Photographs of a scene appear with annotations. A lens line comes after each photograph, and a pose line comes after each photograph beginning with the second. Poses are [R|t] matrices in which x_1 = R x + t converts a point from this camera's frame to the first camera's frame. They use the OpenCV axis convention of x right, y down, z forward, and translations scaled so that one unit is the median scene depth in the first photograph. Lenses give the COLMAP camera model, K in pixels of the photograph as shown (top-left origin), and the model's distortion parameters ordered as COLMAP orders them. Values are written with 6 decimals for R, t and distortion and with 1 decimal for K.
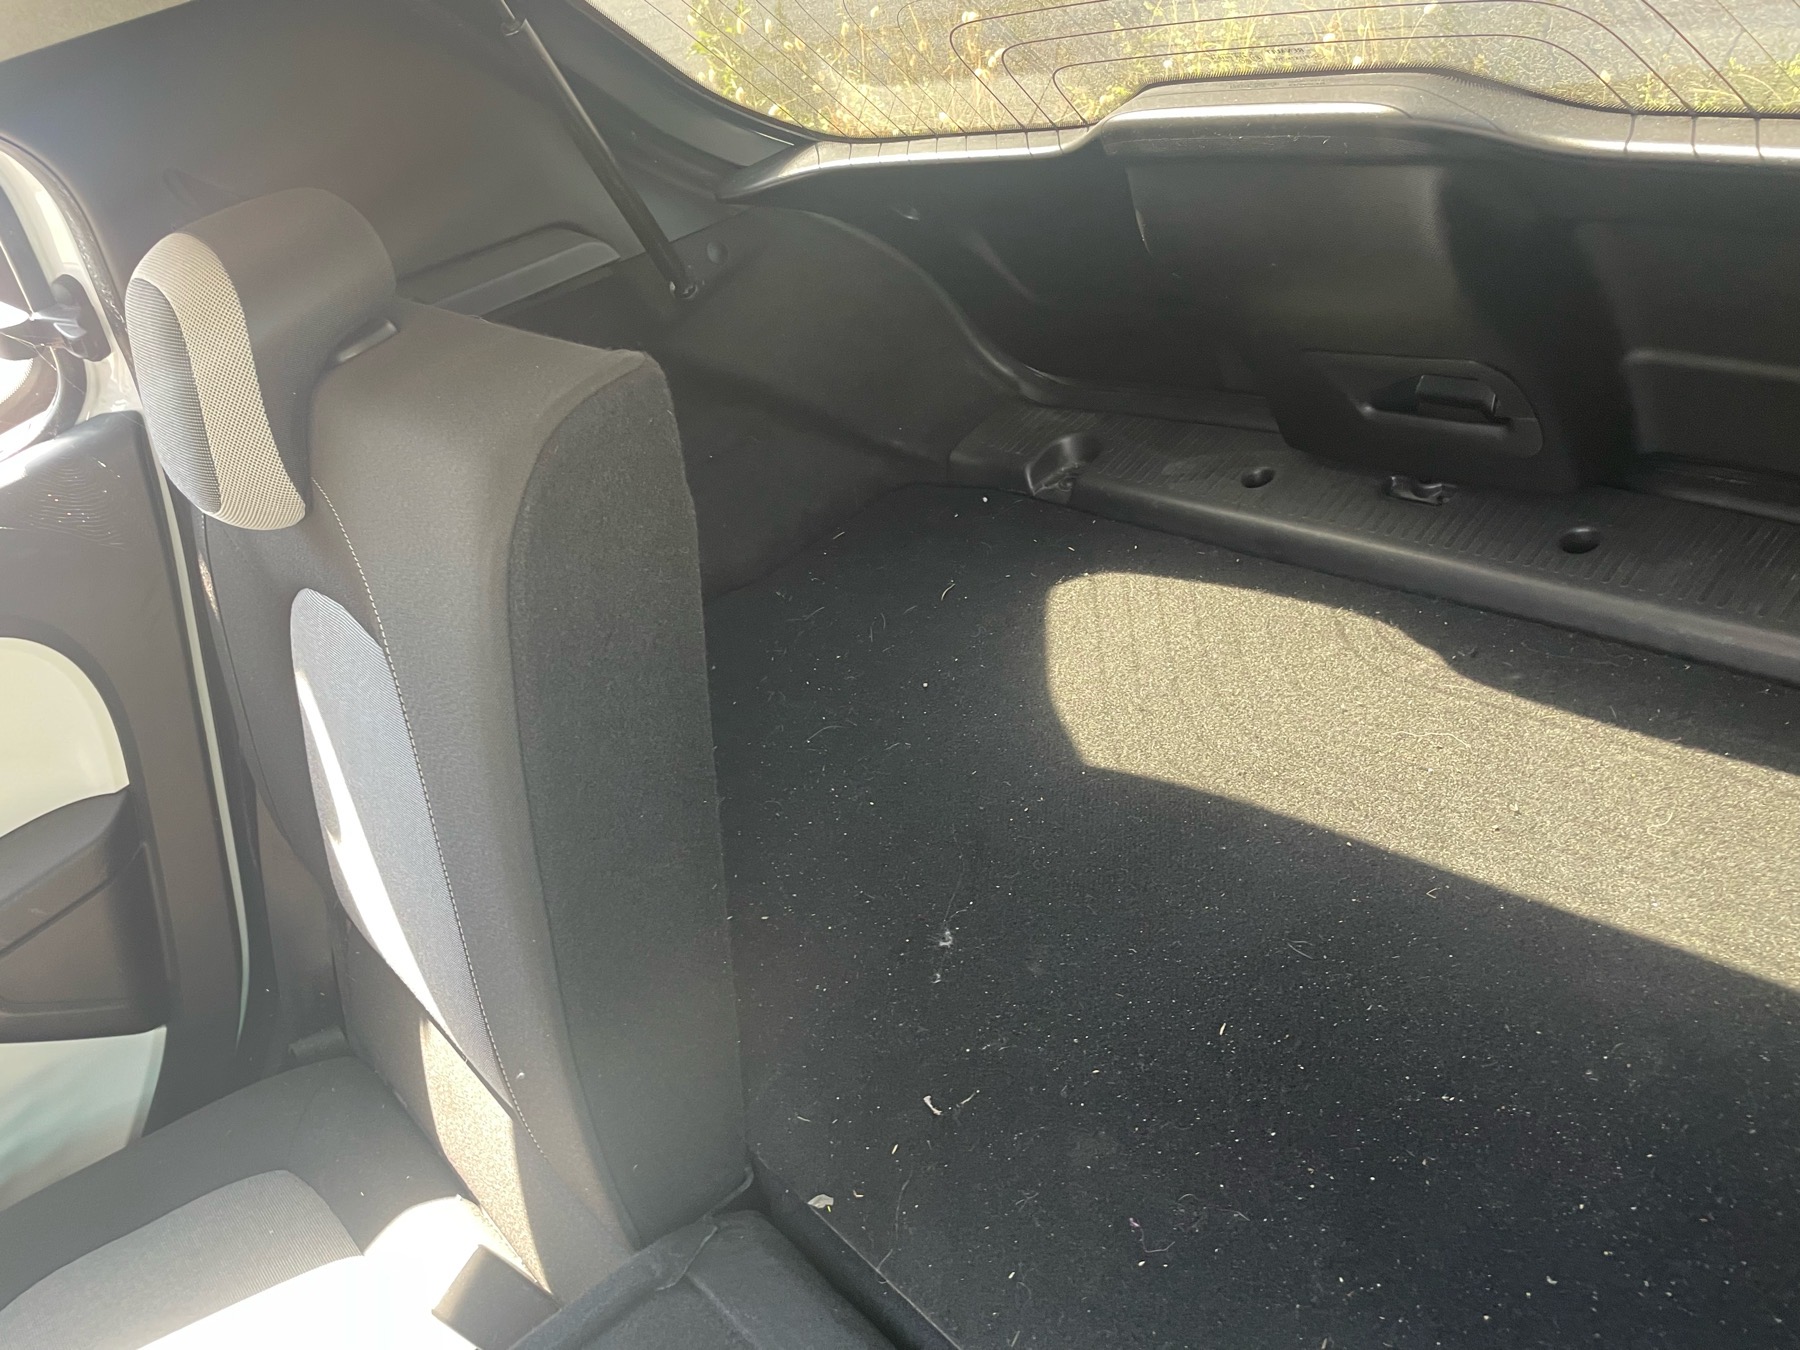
lens RADIAL K [[1373.9, 0, 897.6], [0, 1373.9, 665.5], [0, 0, 1]] dist [0.090212, -0.126297]
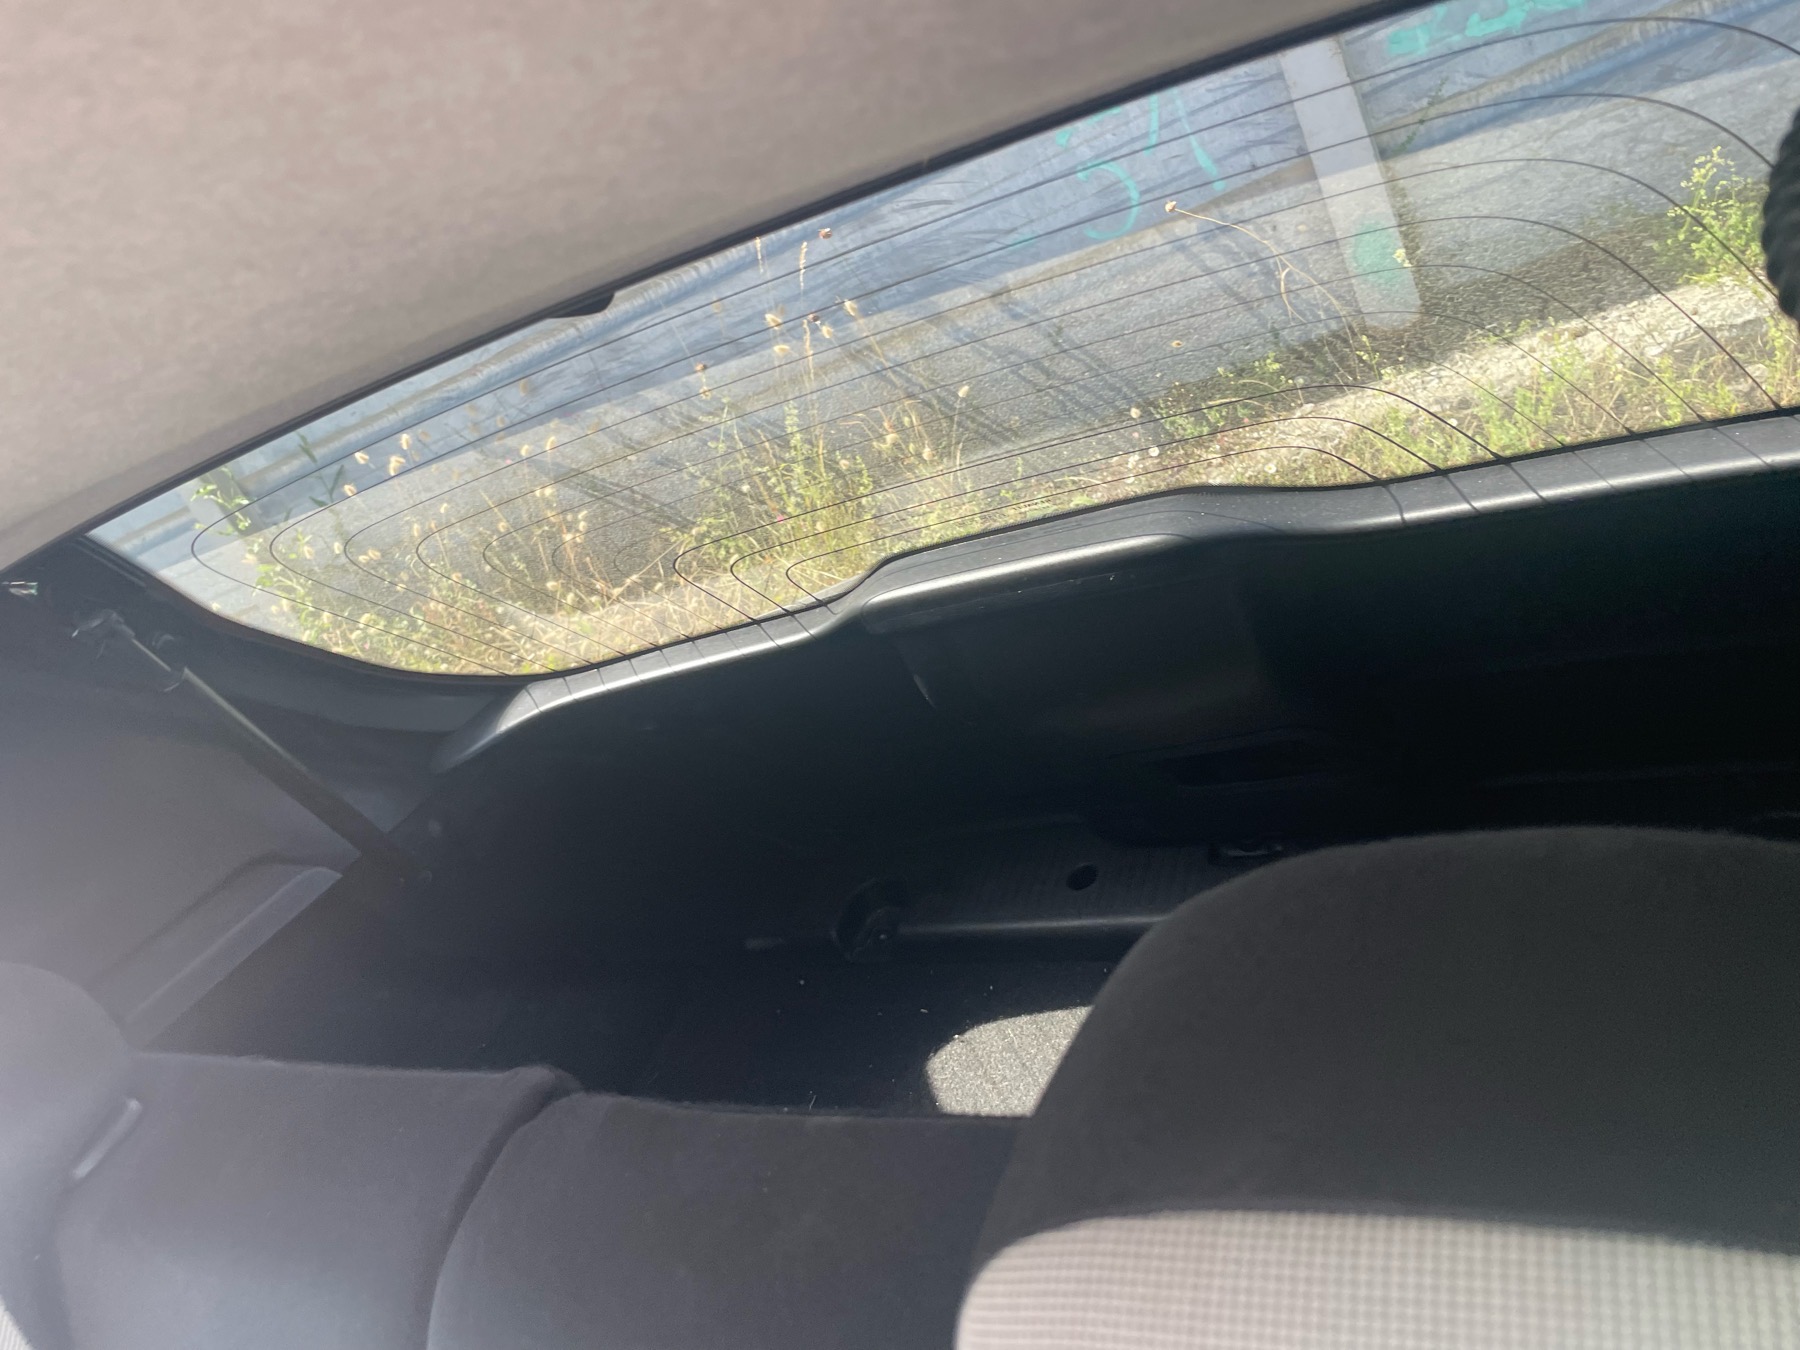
lens RADIAL K [[1373.9, 0, 897.6], [0, 1373.9, 665.5], [0, 0, 1]] dist [0.090212, -0.126297]
pose [[0.920101, -0.277557, 0.276364, -0.082859], [0.341546, 0.913940, -0.219226, -0.104149], [-0.191733, 0.296101, 0.935715, 0.084604]]
